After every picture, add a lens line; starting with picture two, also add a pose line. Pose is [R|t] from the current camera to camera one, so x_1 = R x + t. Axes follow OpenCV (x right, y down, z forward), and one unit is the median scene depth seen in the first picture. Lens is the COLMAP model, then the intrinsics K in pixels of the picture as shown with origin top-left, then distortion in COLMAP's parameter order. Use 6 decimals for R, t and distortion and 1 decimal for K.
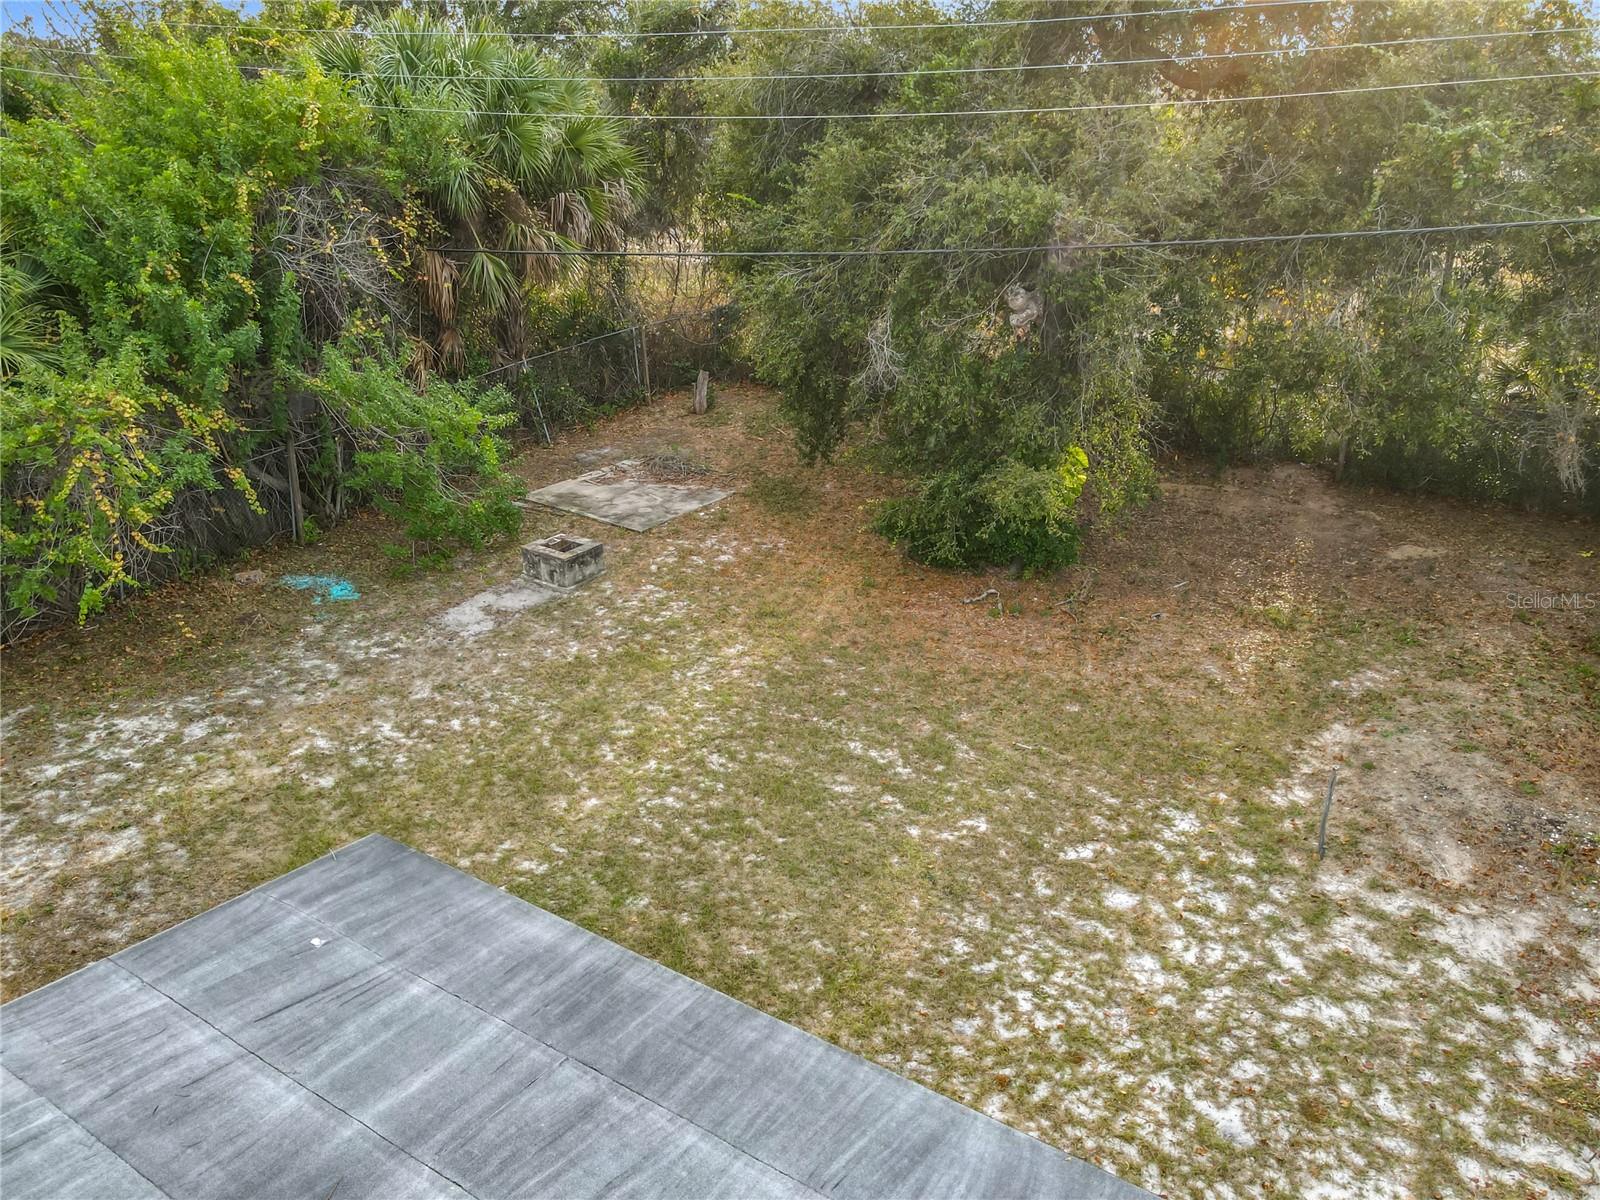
lens RADIAL K [[1179.3, 0, 807.4], [0, 1179.3, 595.6], [0, 0, 1]] dist [0.017487, 0.009545]
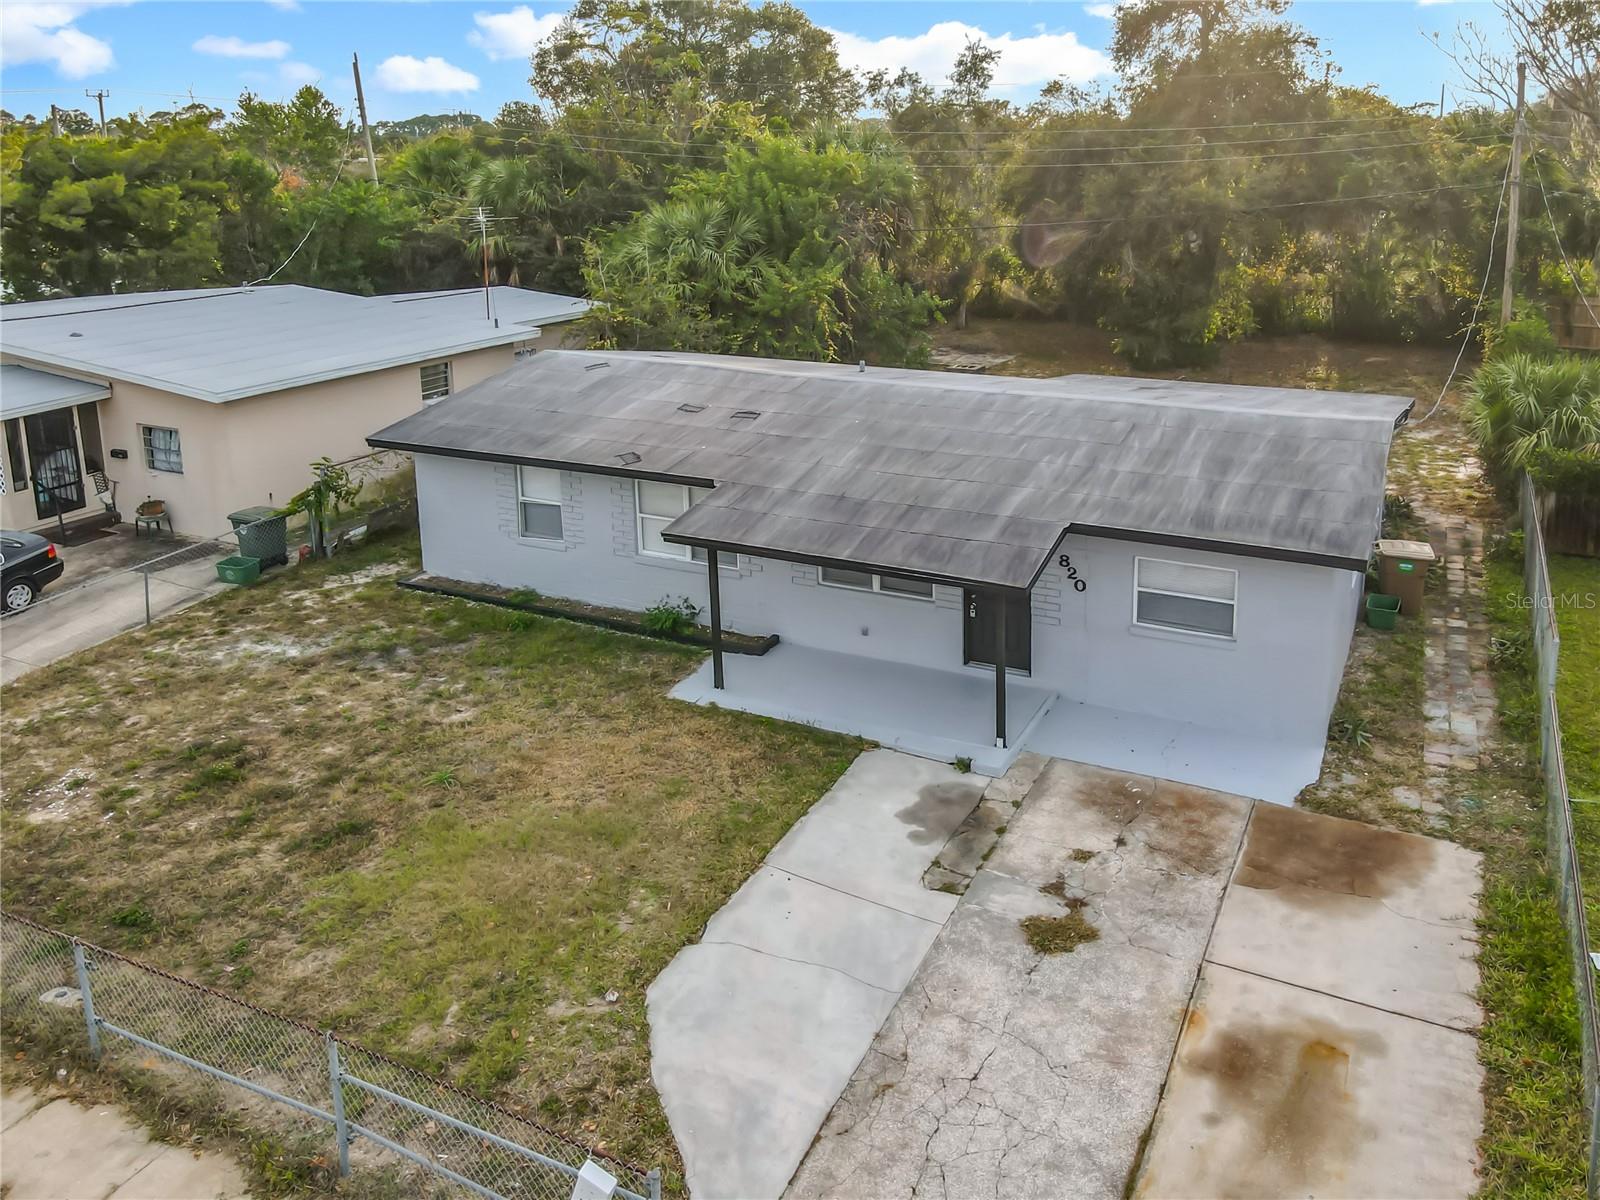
lens RADIAL K [[1244.3, 0, 879.3], [0, 1244.3, 395.0], [0, 0, 1]] dist [0.003775, 0.012634]
pose [[0.992705, -0.037150, 0.114703, -0.772965], [0.059765, 0.977863, -0.200529, 0.539557], [-0.104714, 0.205921, 0.972950, -1.299301]]
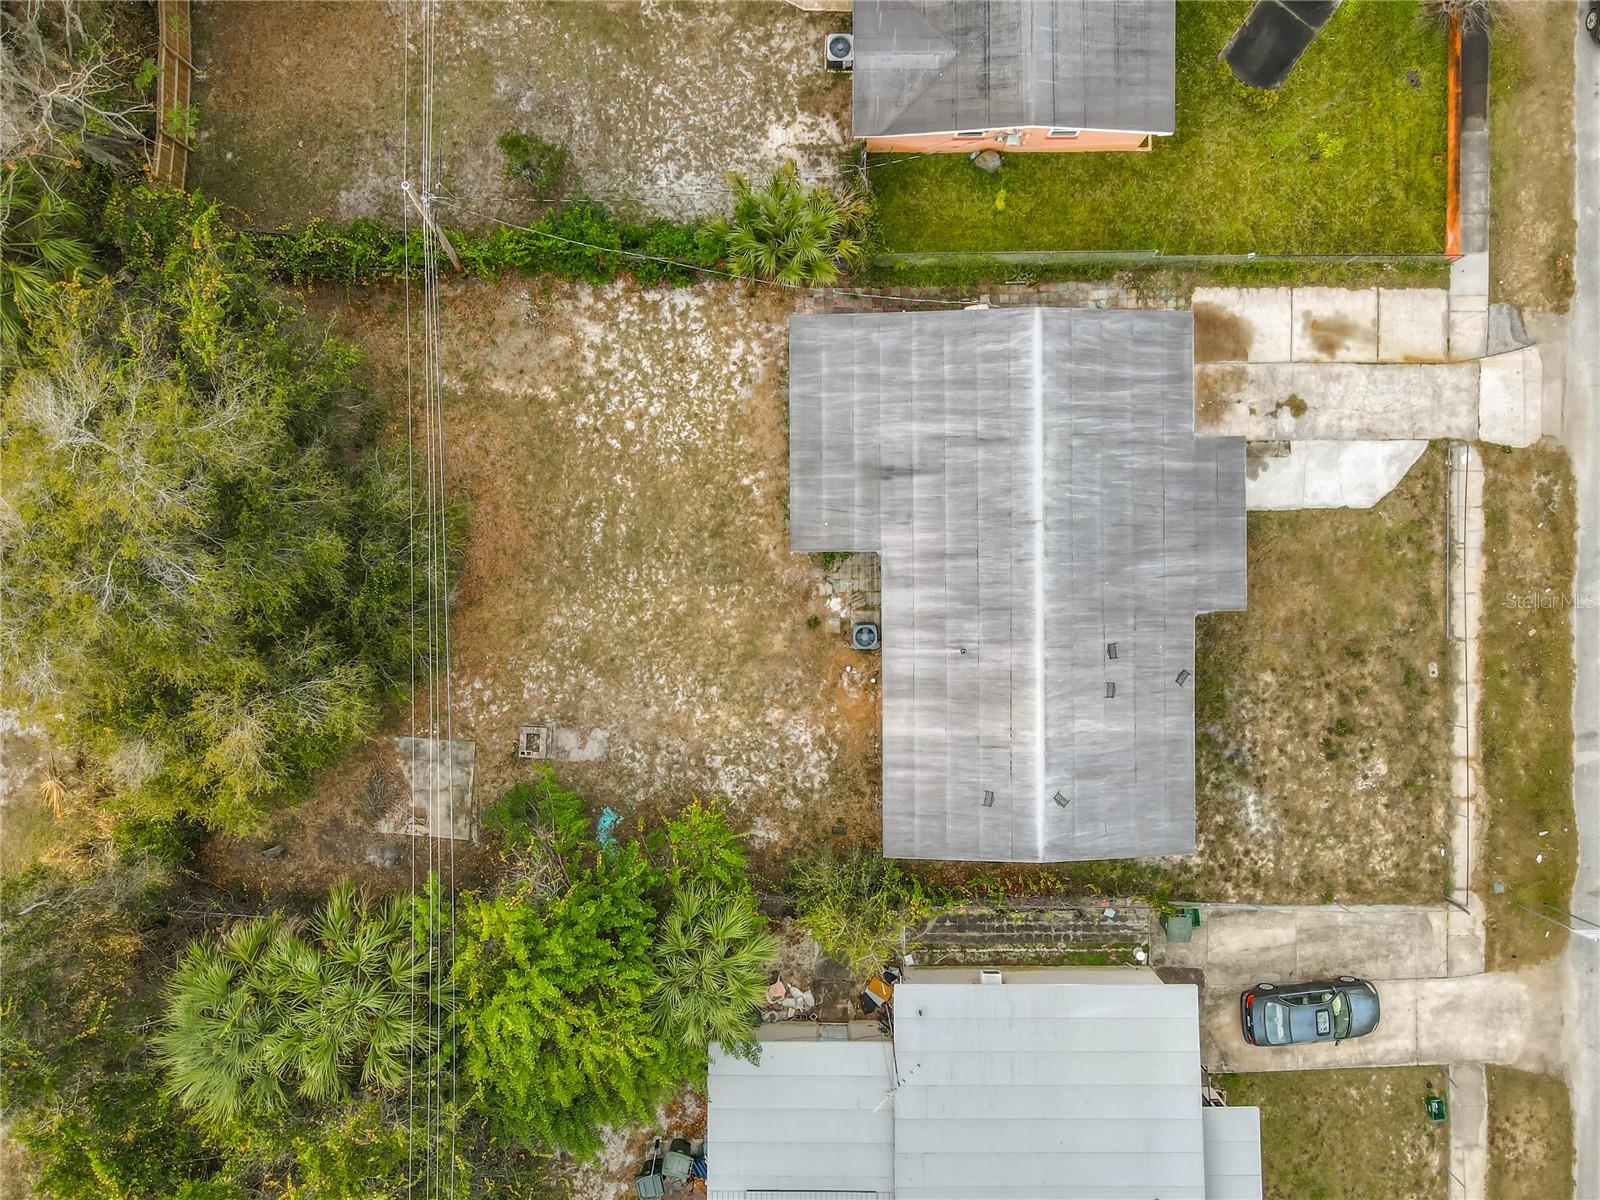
lens RADIAL K [[1179.3, 0, 807.4], [0, 1179.3, 595.6], [0, 0, 1]] dist [0.017487, 0.009545]
pose [[-0.536632, -0.843642, -0.017125, -0.279861], [0.331812, -0.229635, 0.914969, -2.194157], [-0.775839, 0.485320, 0.403160, -0.387870]]
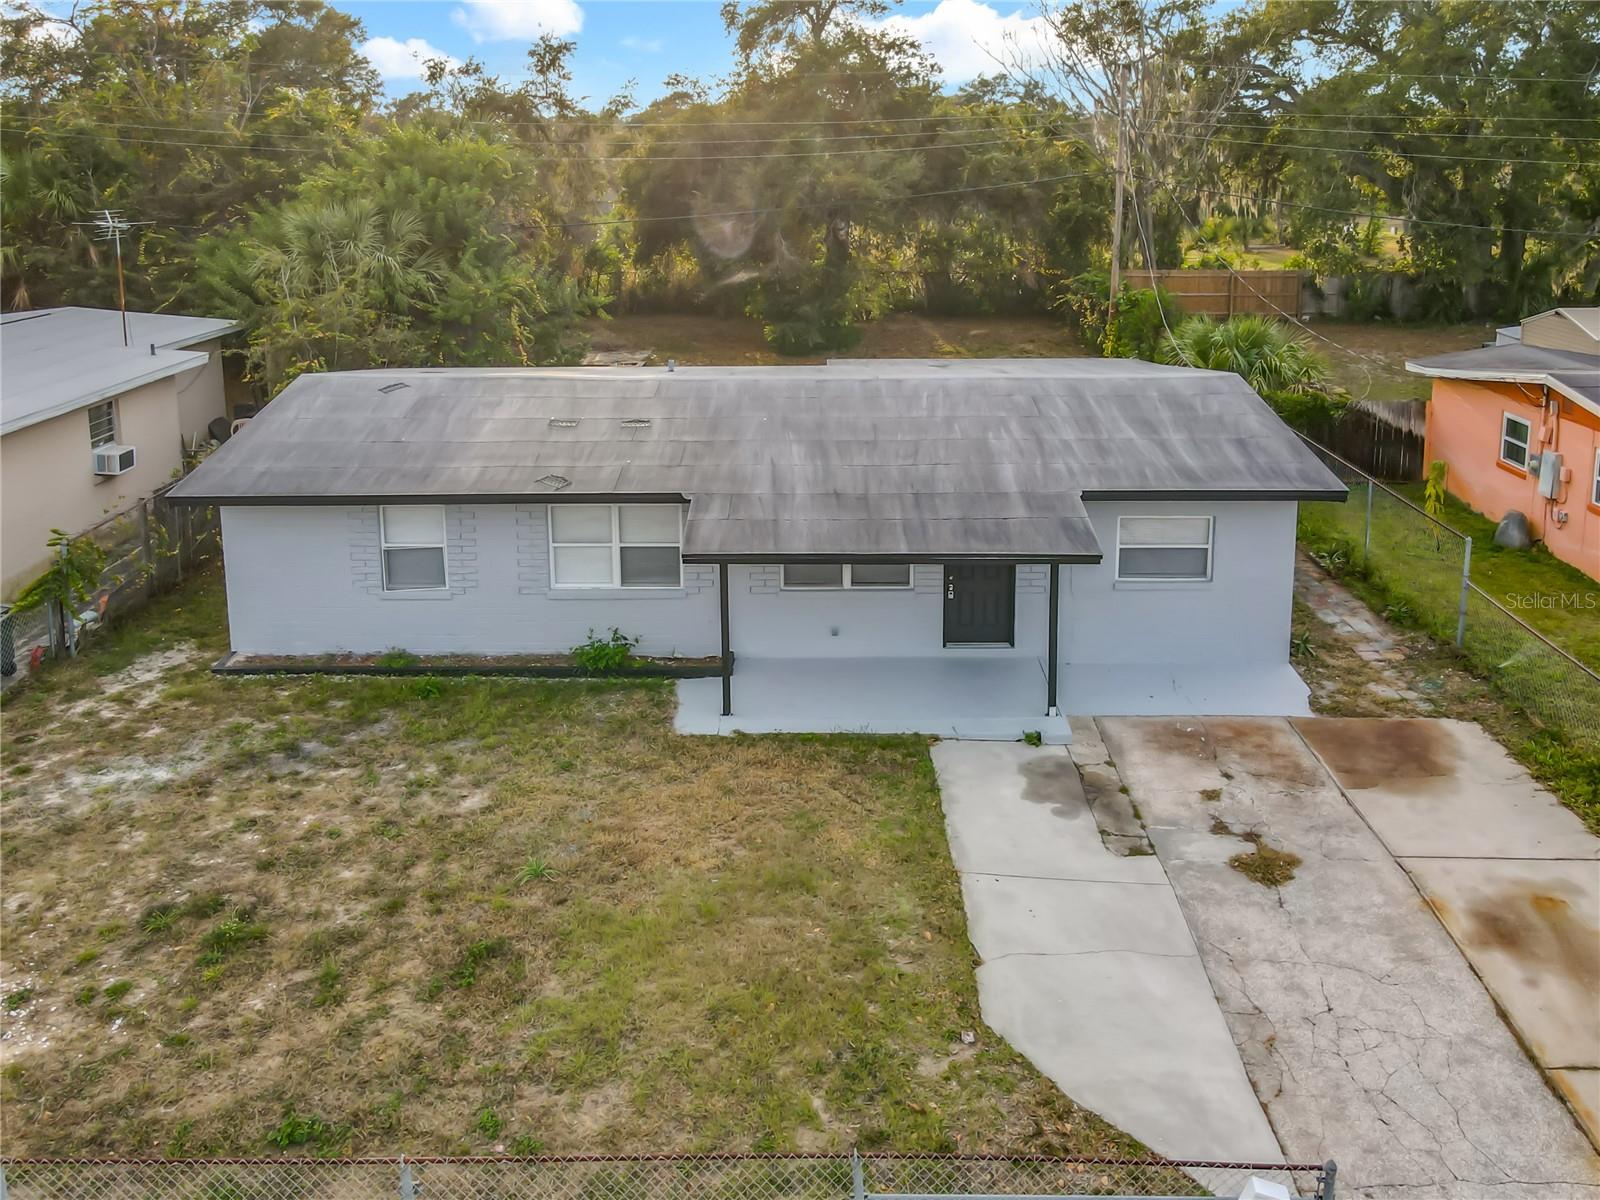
lens RADIAL K [[1256.8, 0, 800.7], [0, 1256.8, 366.8], [0, 0, 1]] dist [0.006602, 0.008641]
pose [[0.856638, -0.105264, 0.505065, -1.298829], [0.215028, 0.962729, -0.164060, 0.462157], [-0.468971, 0.249143, 0.847345, -1.106282]]
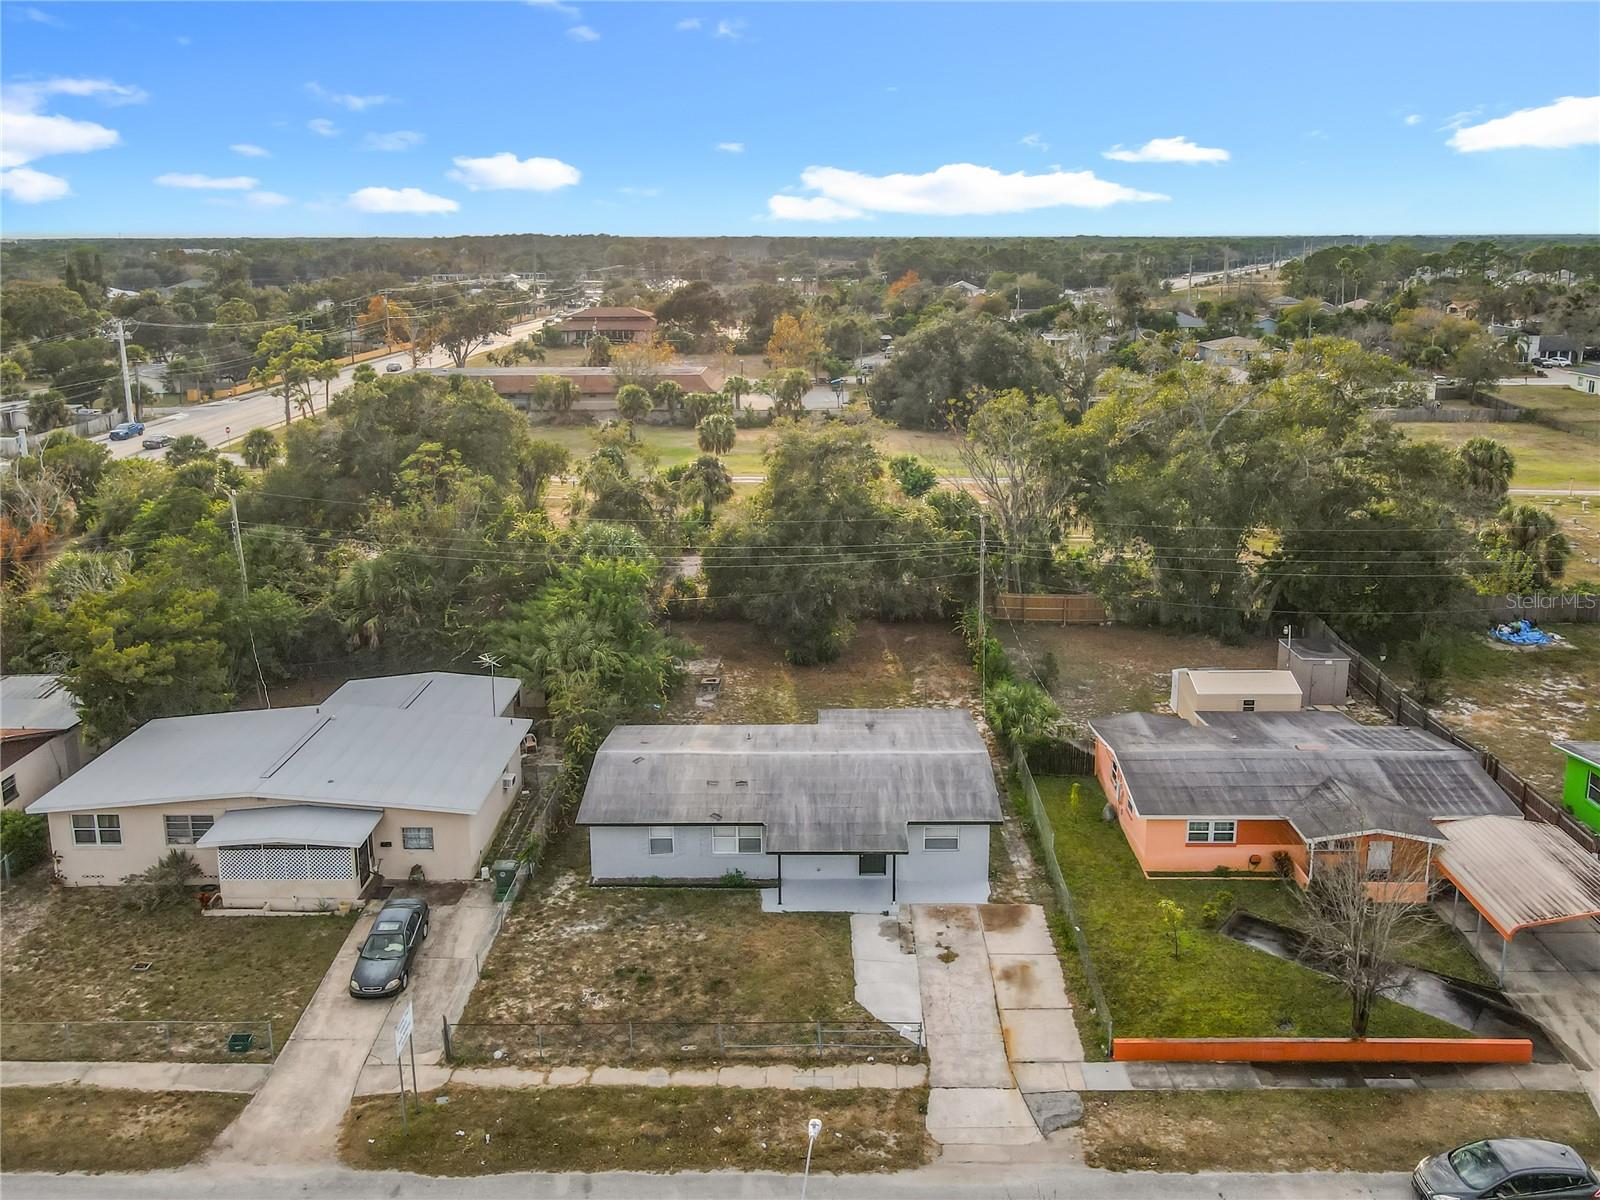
lens RADIAL K [[1226.0, 0, 812.1], [0, 1226.0, 496.7], [0, 0, 1]] dist [0.001297, 0.008084]
pose [[0.853959, -0.120690, 0.506151, -2.240691], [0.216149, 0.967111, -0.134075, -0.022046], [-0.473323, 0.223898, 0.851960, -3.047963]]
